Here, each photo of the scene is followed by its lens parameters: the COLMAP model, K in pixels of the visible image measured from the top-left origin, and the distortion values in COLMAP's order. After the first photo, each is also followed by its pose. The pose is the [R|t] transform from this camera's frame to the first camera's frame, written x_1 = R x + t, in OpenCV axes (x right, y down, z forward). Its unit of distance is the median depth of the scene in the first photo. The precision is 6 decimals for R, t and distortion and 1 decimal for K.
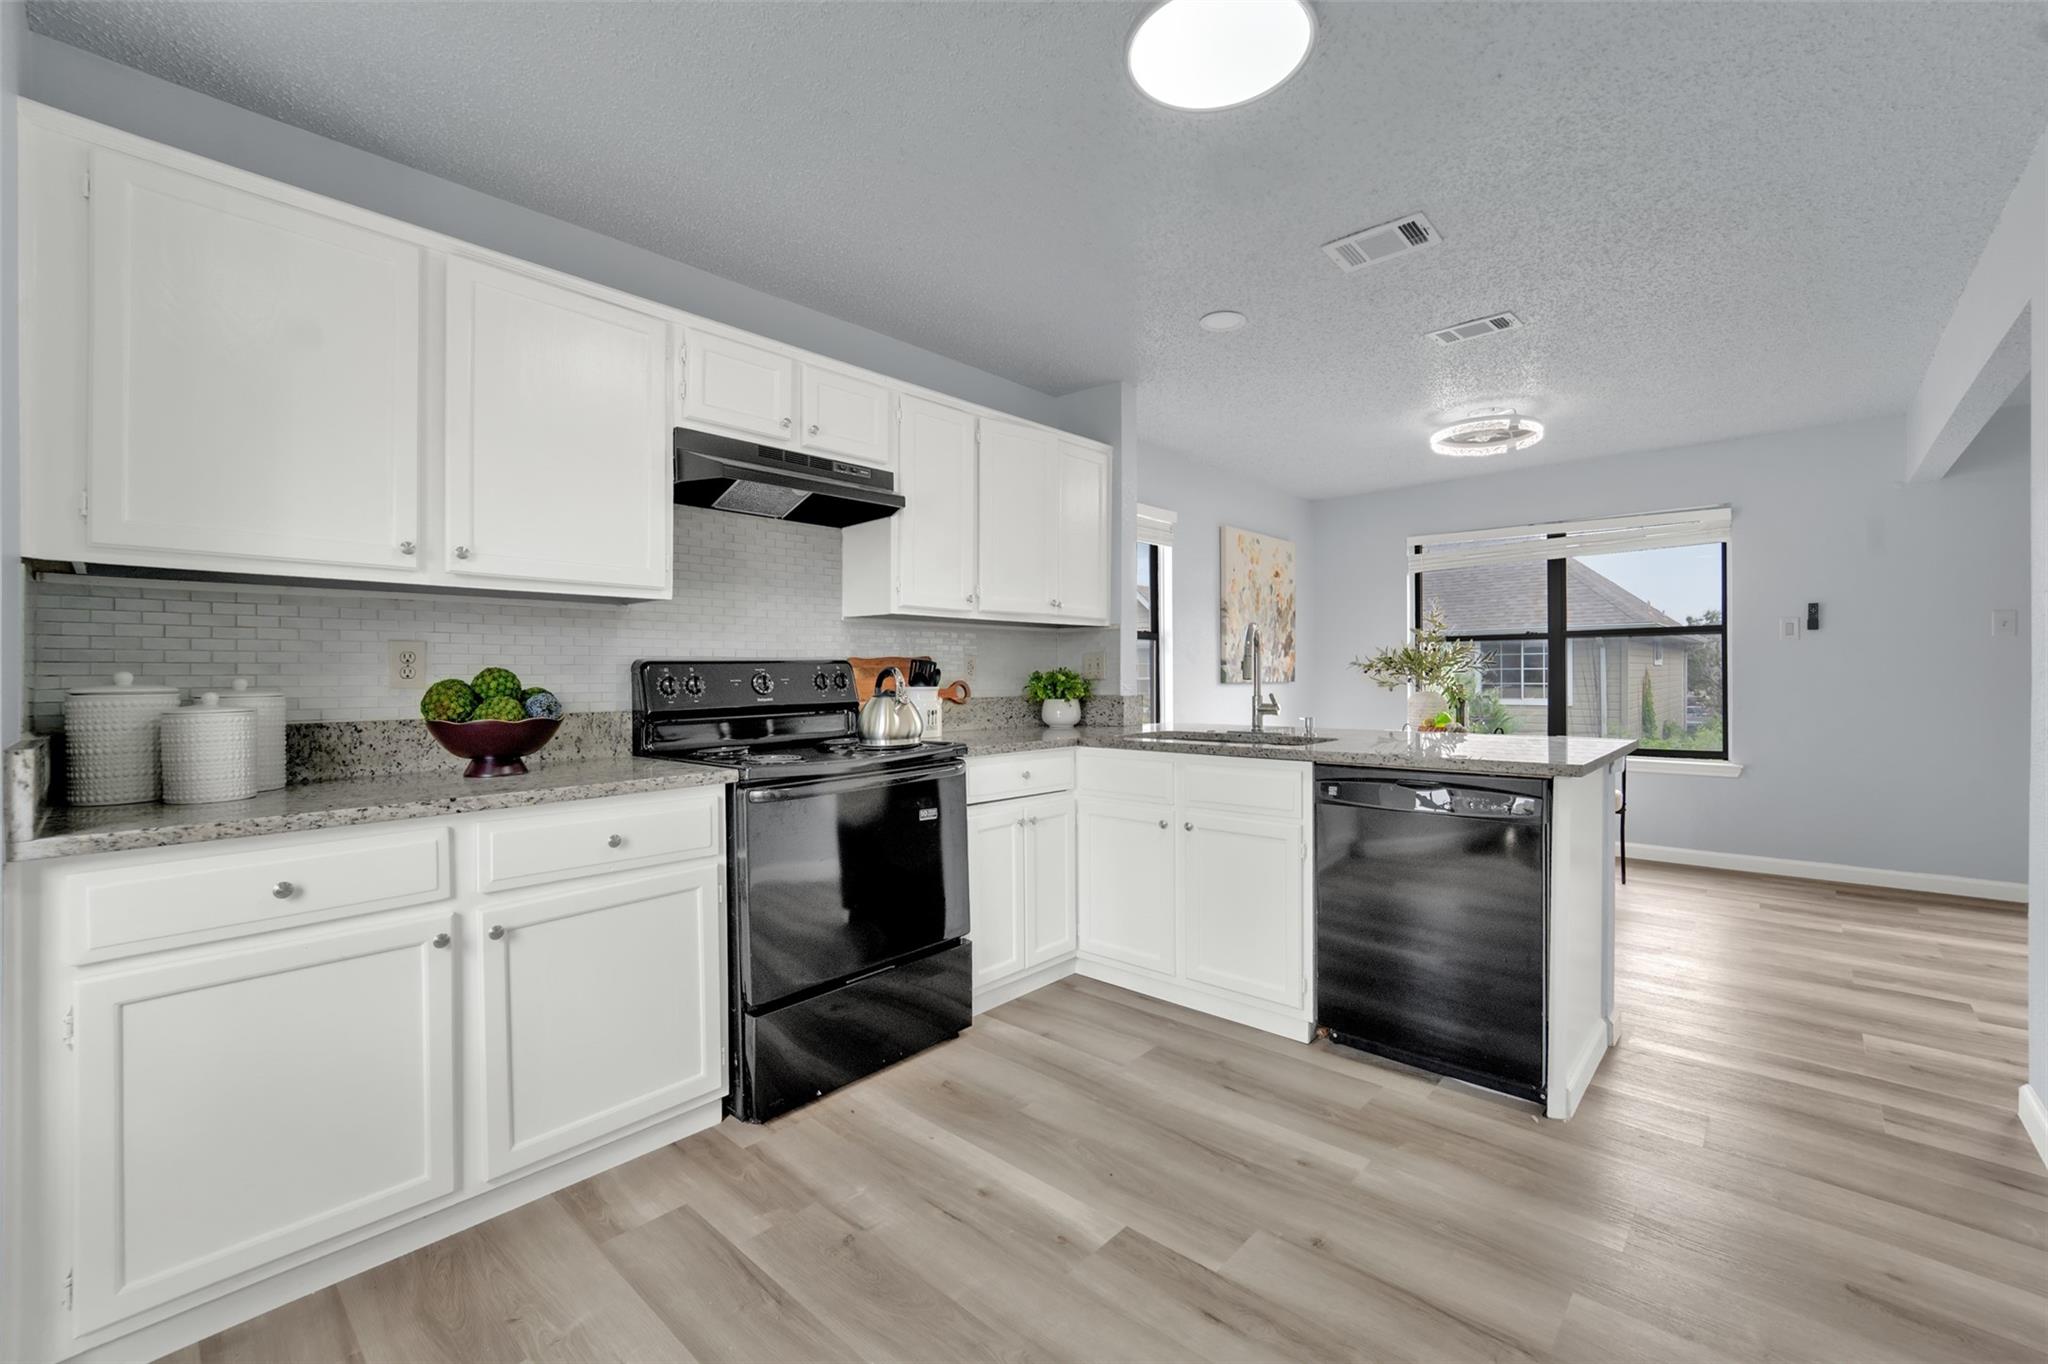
lens RADIAL K [[842.6, 0, 1024.0], [0, 842.6, 682.0], [0, 0, 1]] dist [-0.001233, -0.000220]
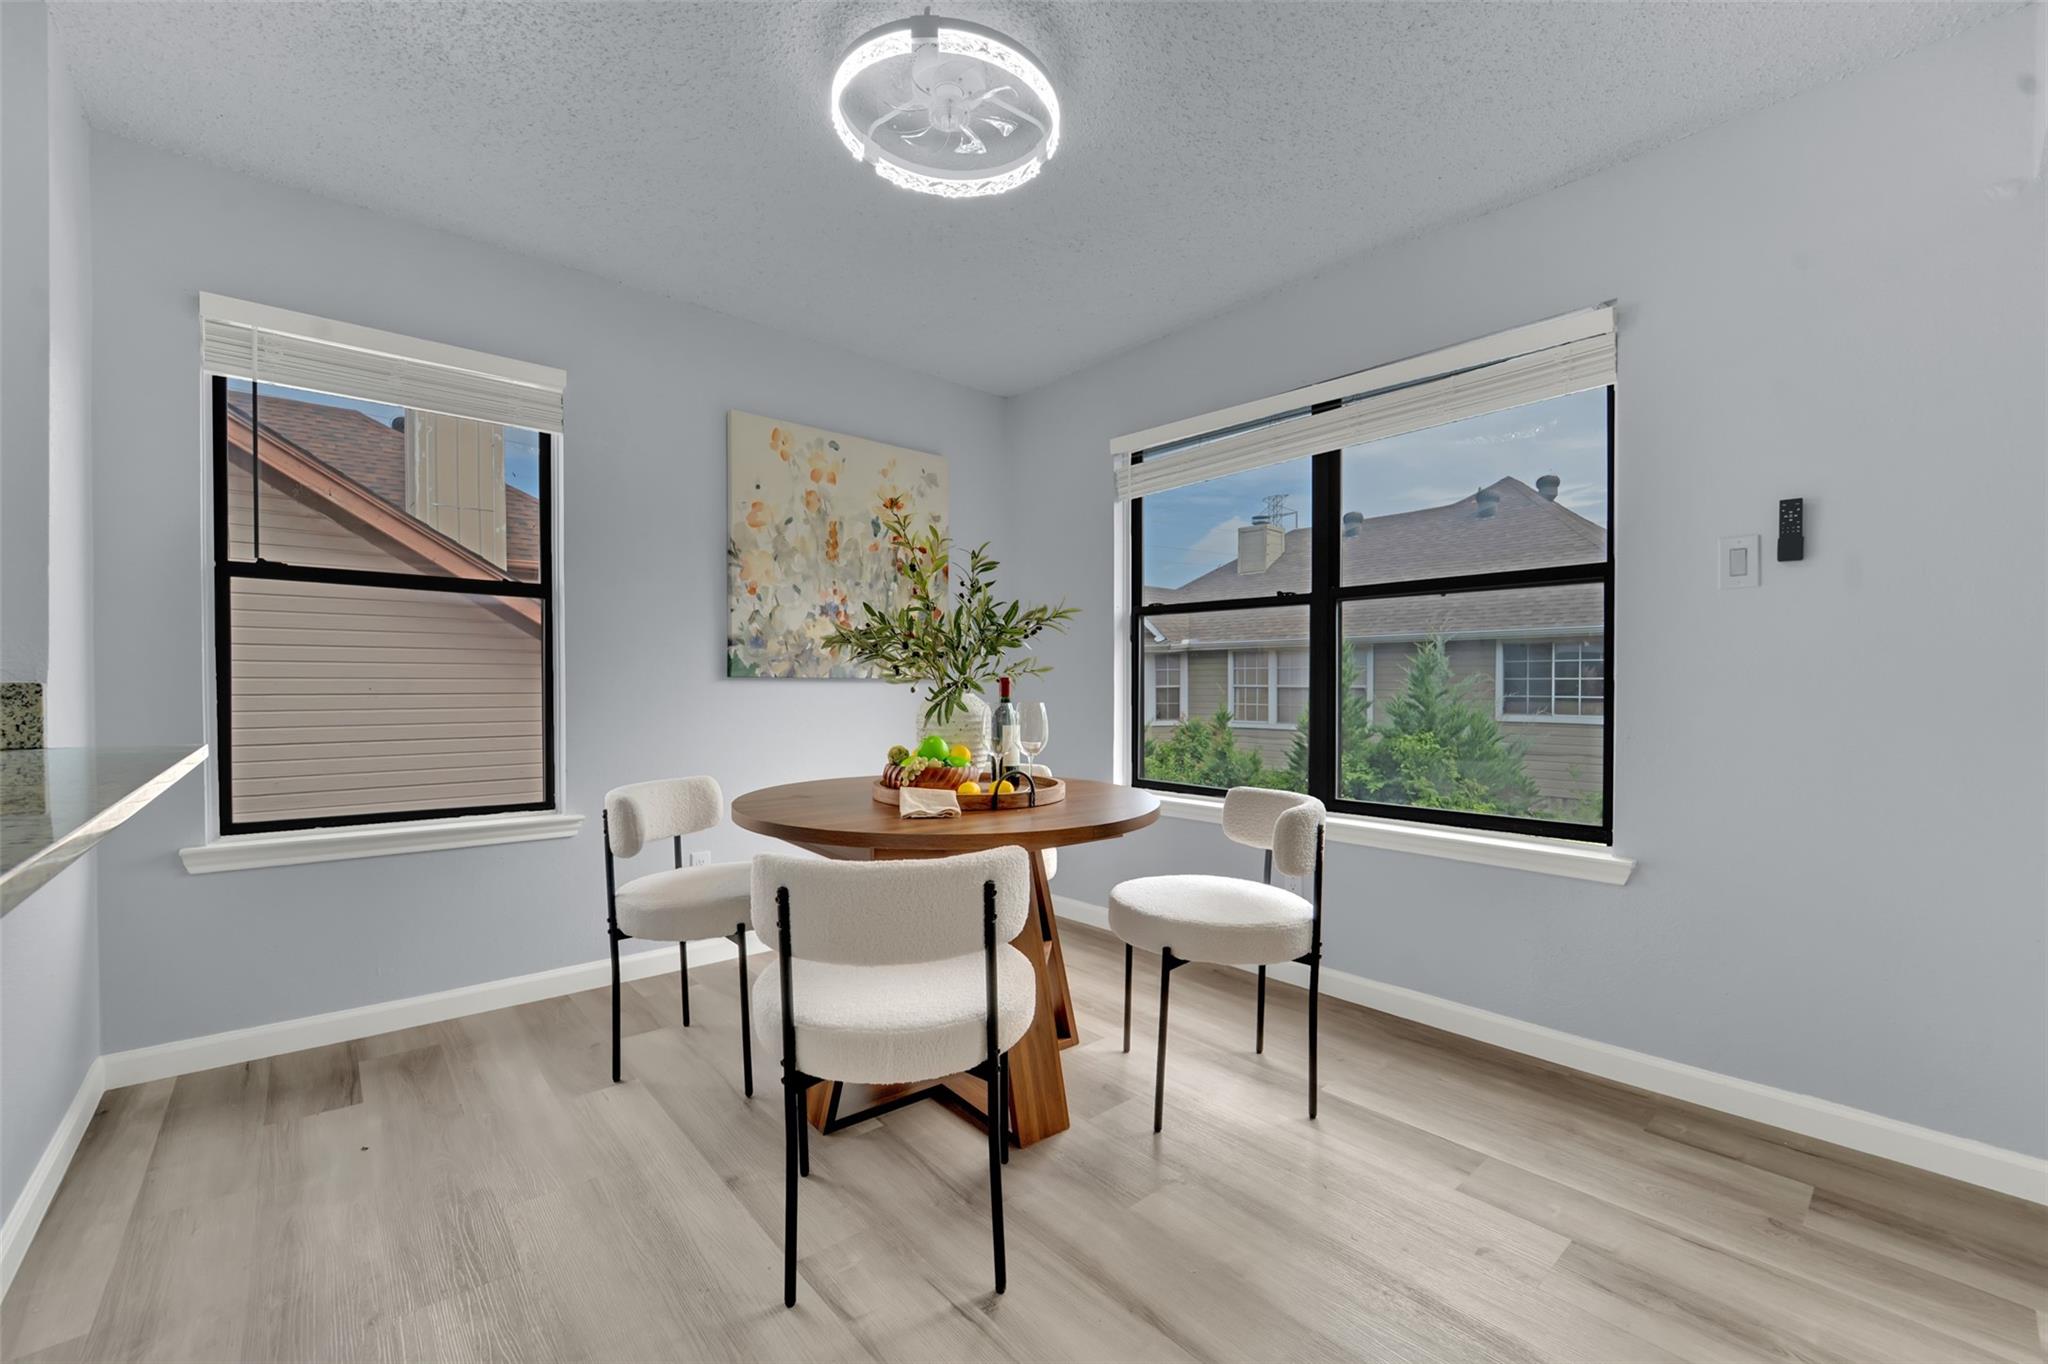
lens RADIAL K [[818.5, 0, 1015.3], [0, 818.5, 695.6], [0, 0, 1]] dist [-0.000459, 0.000067]
pose [[0.992203, 0.012860, -0.123964, 0.506795], [-0.012334, 0.999911, 0.005013, 0.009008], [0.124018, -0.003445, 0.992274, 0.452413]]
